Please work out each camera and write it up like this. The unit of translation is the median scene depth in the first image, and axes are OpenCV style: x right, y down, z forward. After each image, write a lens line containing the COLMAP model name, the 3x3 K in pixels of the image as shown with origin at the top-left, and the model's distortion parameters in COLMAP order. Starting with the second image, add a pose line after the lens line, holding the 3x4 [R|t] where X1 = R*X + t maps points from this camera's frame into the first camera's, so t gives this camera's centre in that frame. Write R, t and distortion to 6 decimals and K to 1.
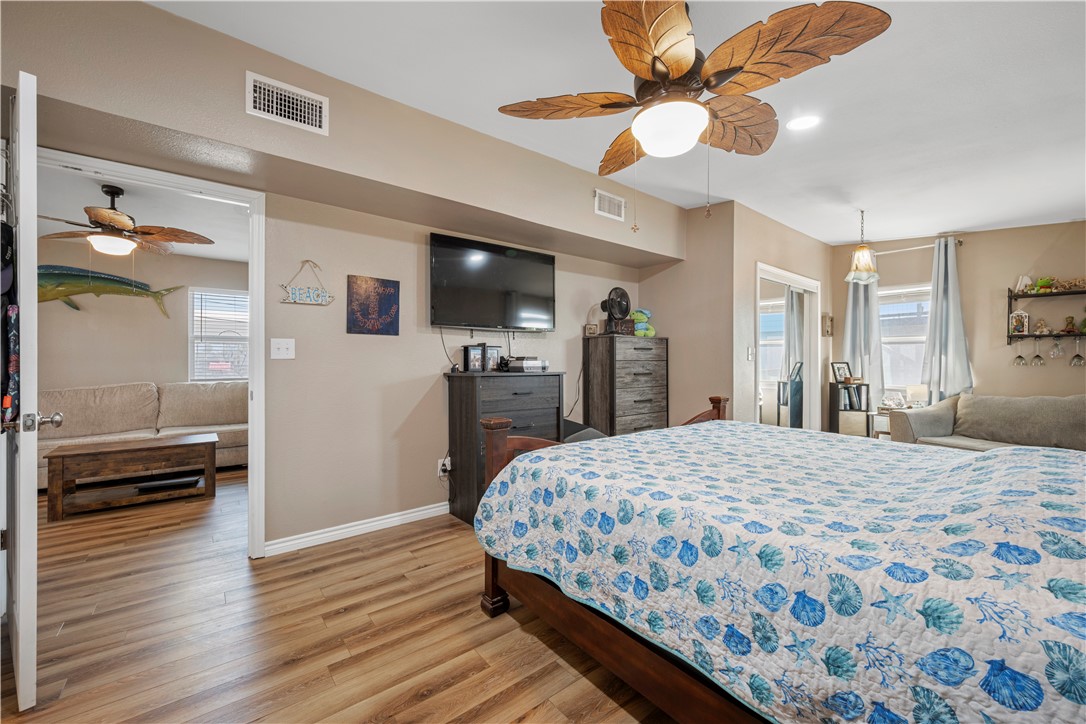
lens RADIAL K [[422.3, 0, 547.6], [0, 422.3, 361.3], [0, 0, 1]] dist [-0.004919, 0.000899]
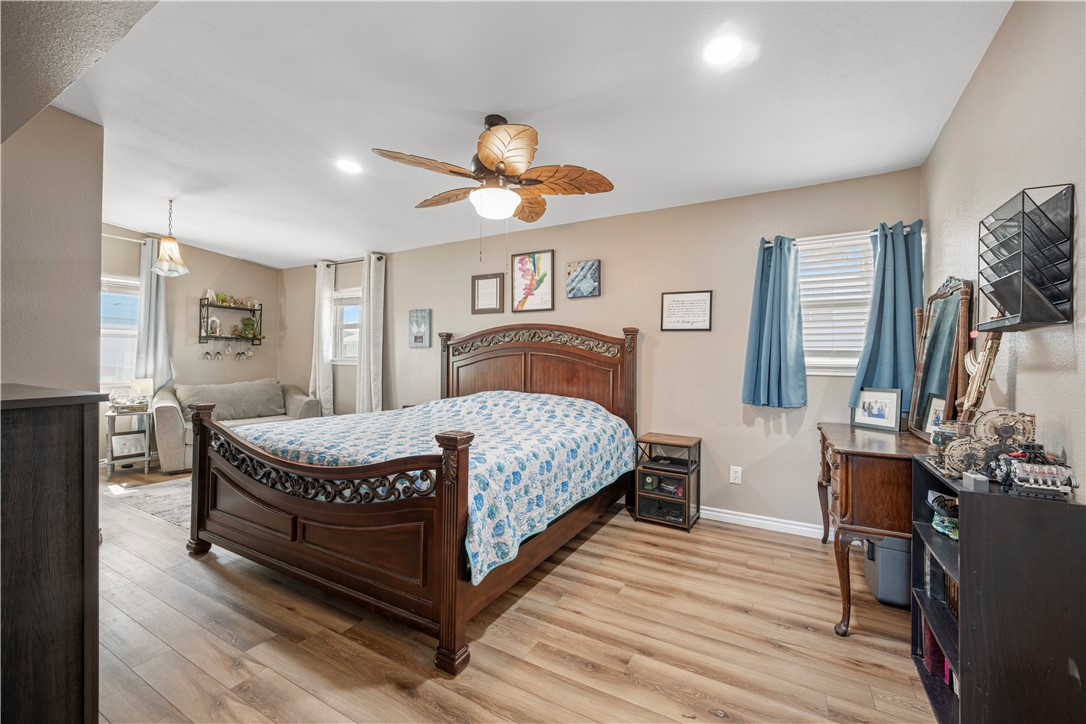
lens RADIAL K [[422.3, 0, 543.4], [0, 422.3, 364.5], [0, 0, 1]] dist [-0.004919, 0.000899]
pose [[-0.351254, -0.013678, 0.936180, -1.182103], [-0.012800, 0.999870, 0.009806, -0.008070], [-0.936193, -0.008539, -0.351383, 1.408631]]
